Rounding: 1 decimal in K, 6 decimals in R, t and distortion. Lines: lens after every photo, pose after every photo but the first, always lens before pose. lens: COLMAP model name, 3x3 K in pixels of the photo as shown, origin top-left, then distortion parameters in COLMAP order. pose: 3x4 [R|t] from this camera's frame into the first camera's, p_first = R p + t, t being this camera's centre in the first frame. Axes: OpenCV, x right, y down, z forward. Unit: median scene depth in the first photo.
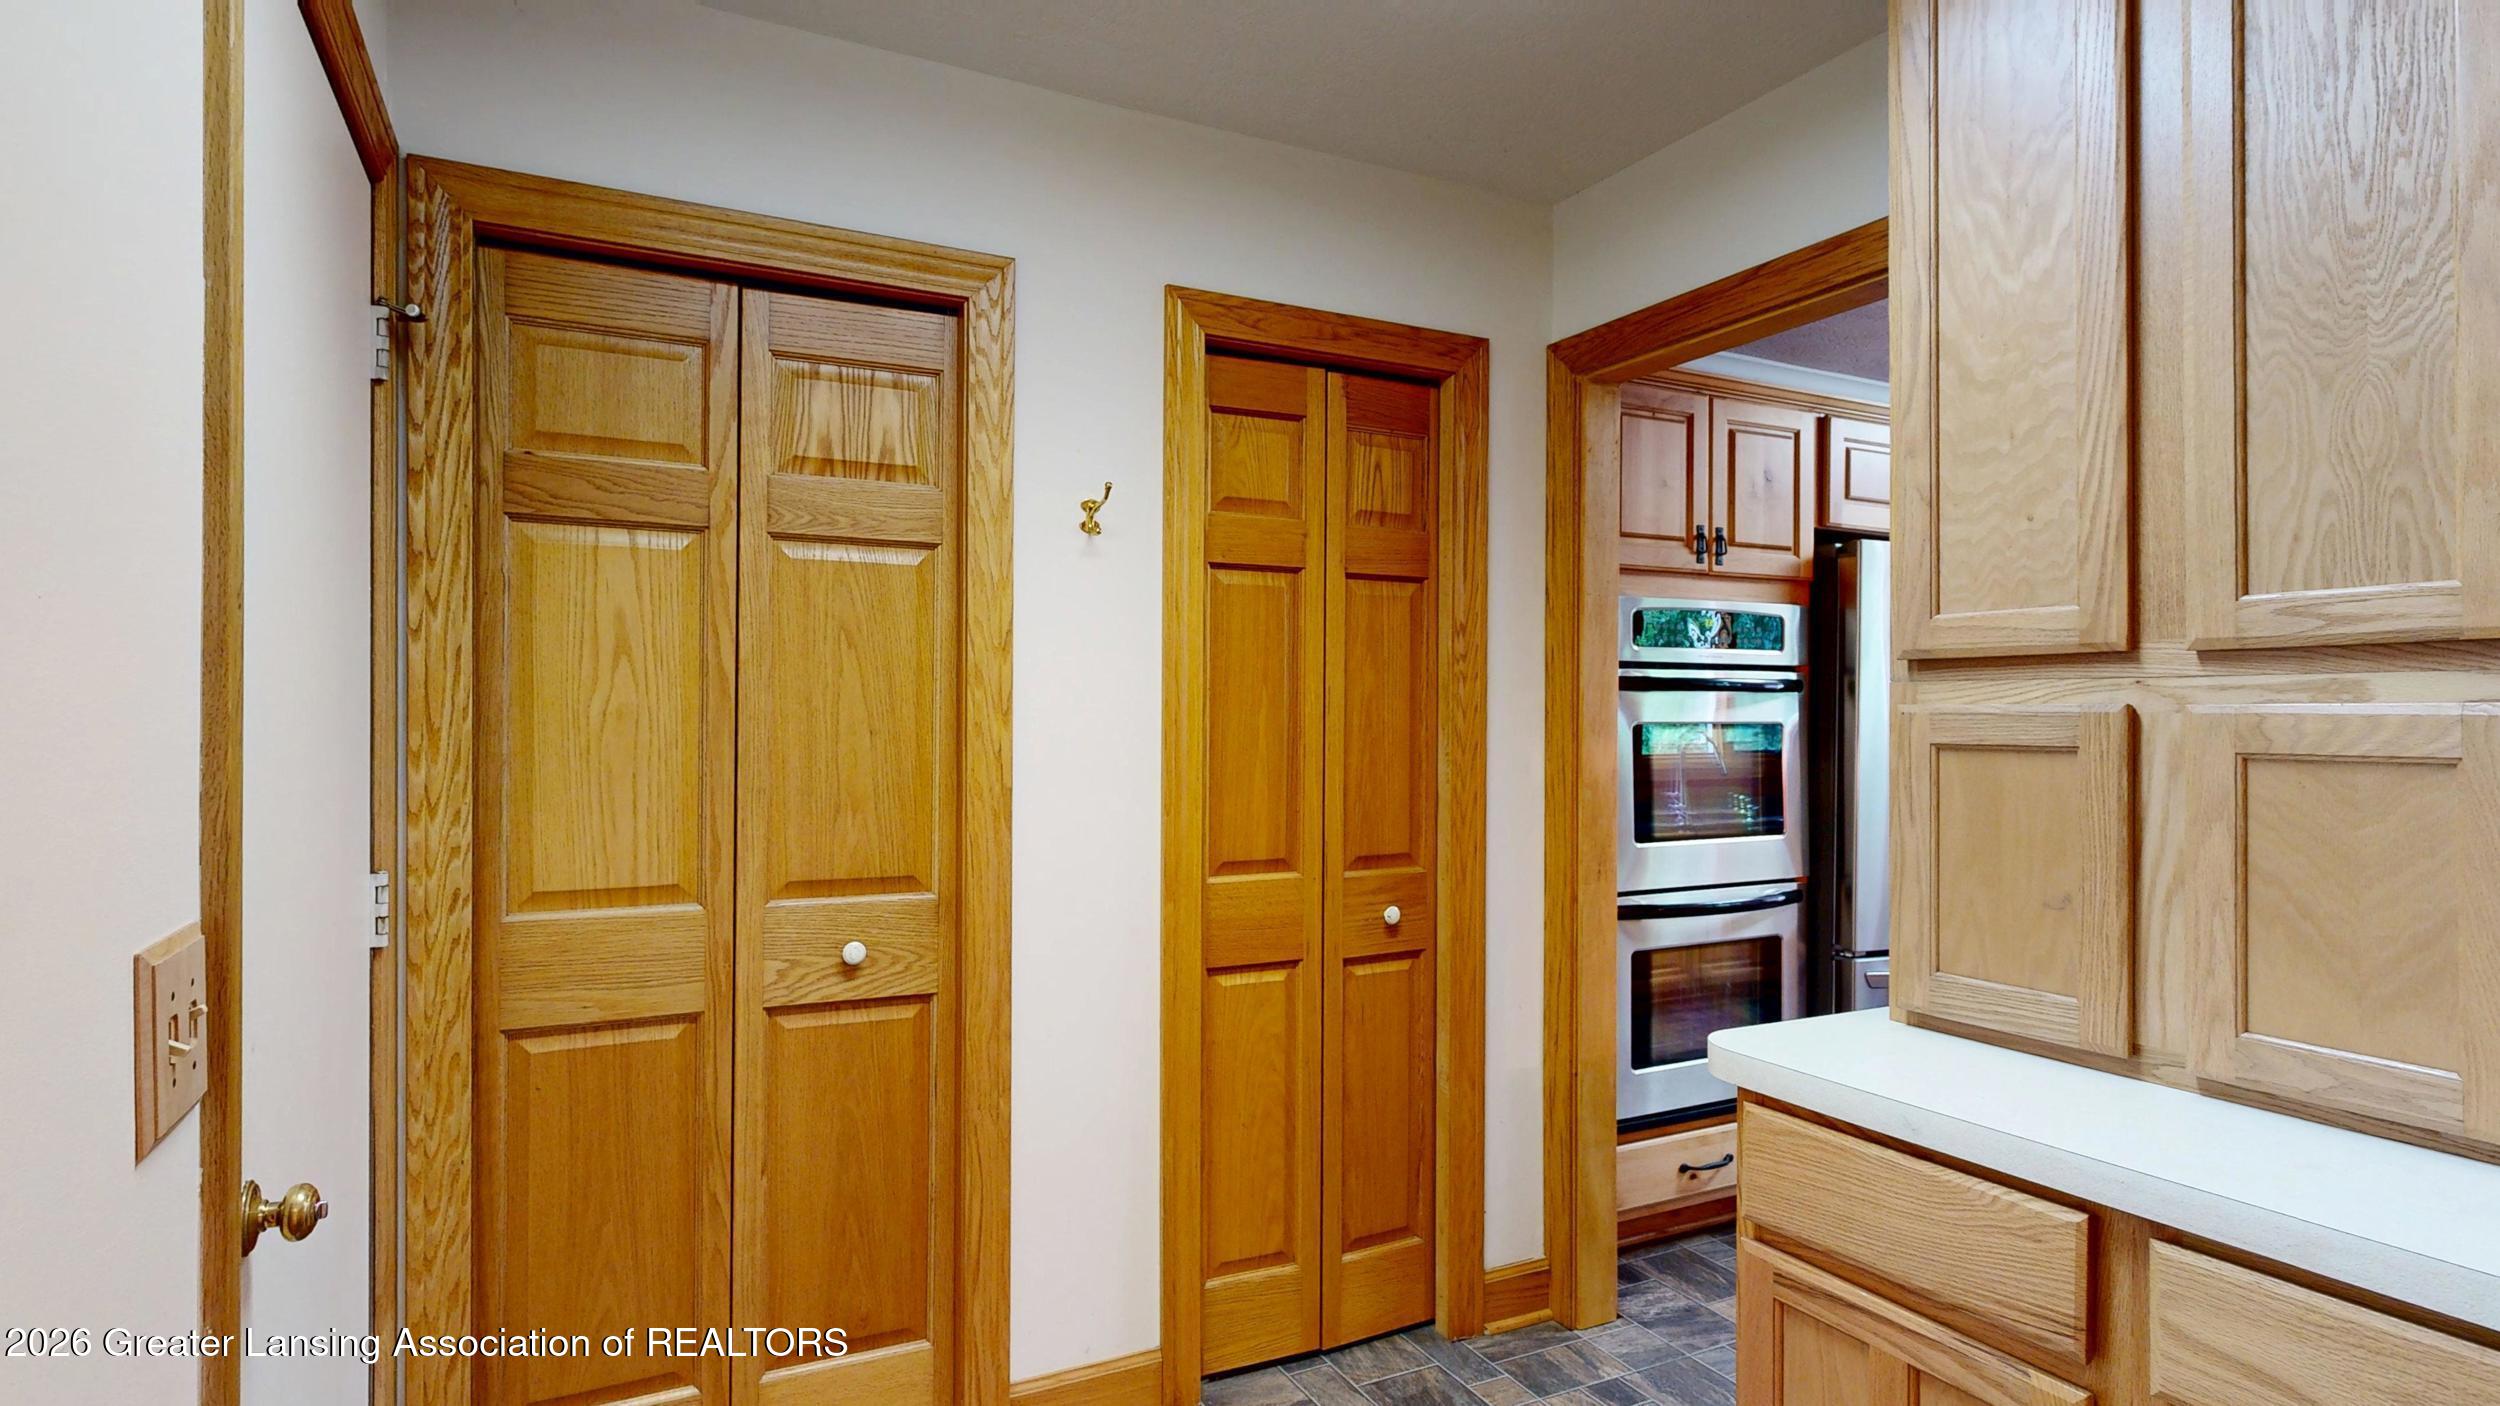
lens RADIAL K [[1284.6, 0, 1252.4], [0, 1284.6, 713.7], [0, 0, 1]] dist [0.000208, -0.000308]
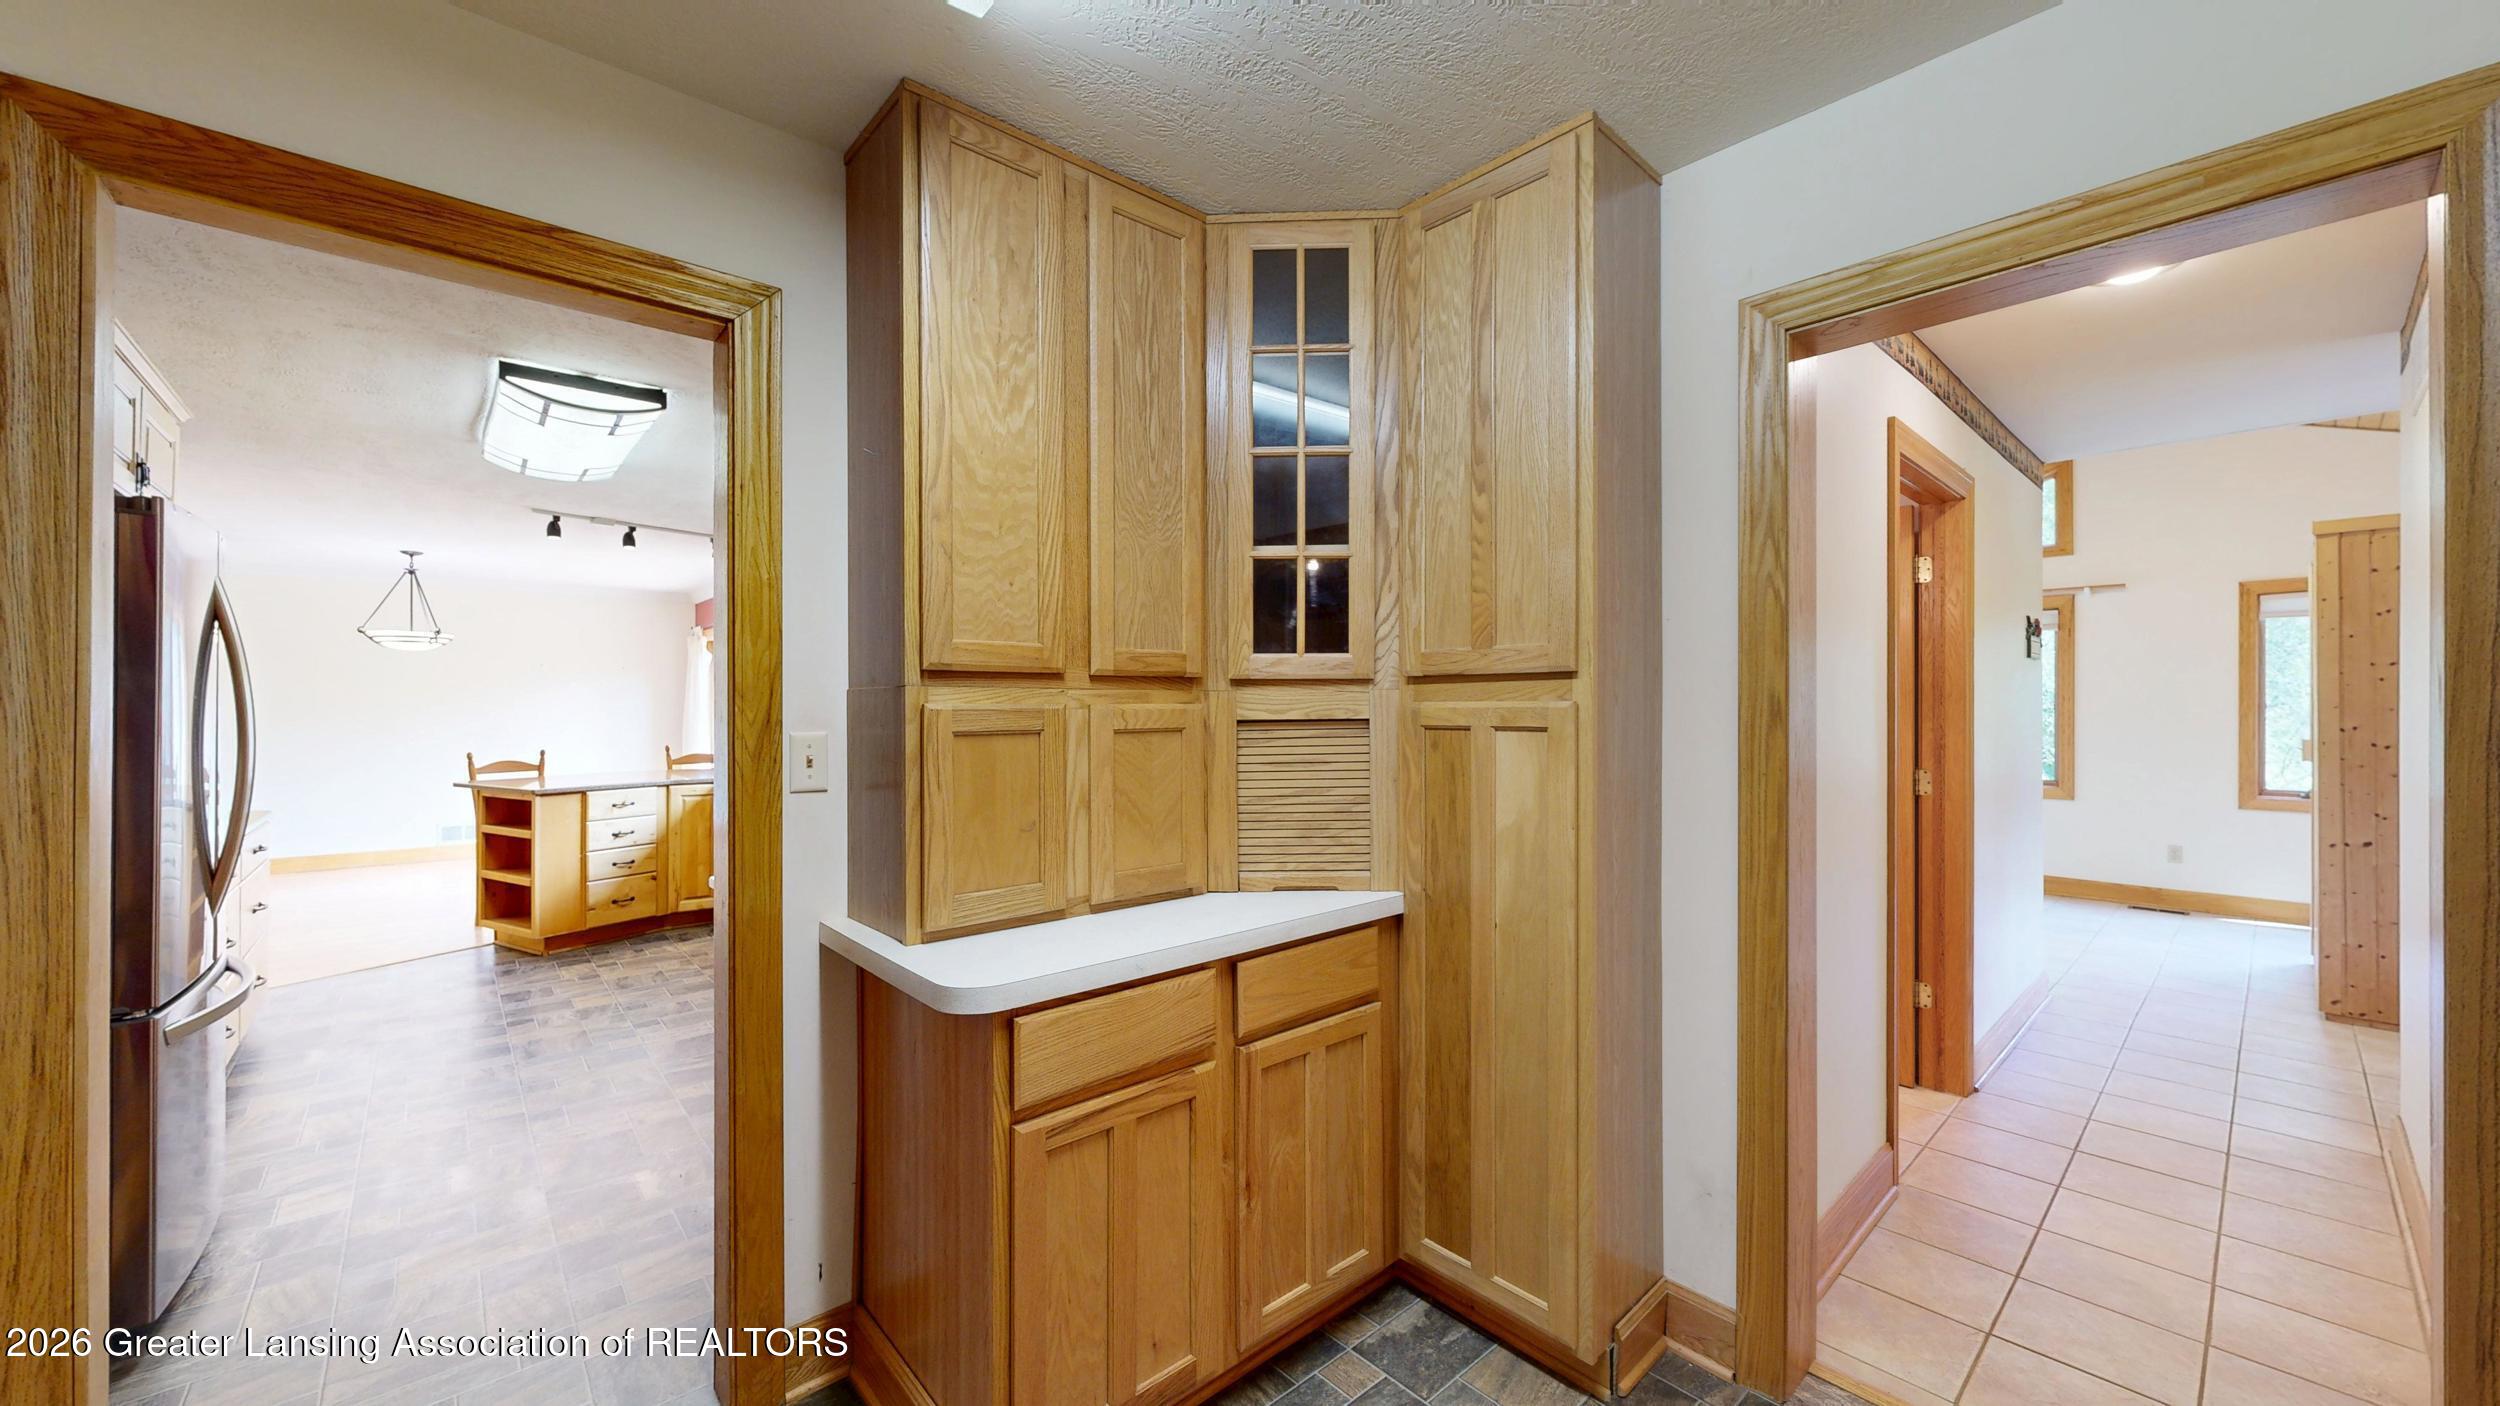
lens RADIAL K [[925.1, 0, 1256.3], [0, 925.1, 698.2], [0, 0, 1]] dist [-0.000409, 0.000001]
pose [[-0.259166, -0.006979, 0.965808, -0.604553], [-0.005975, 0.999966, 0.005623, -0.023960], [-0.965814, -0.004313, -0.259199, 1.091661]]
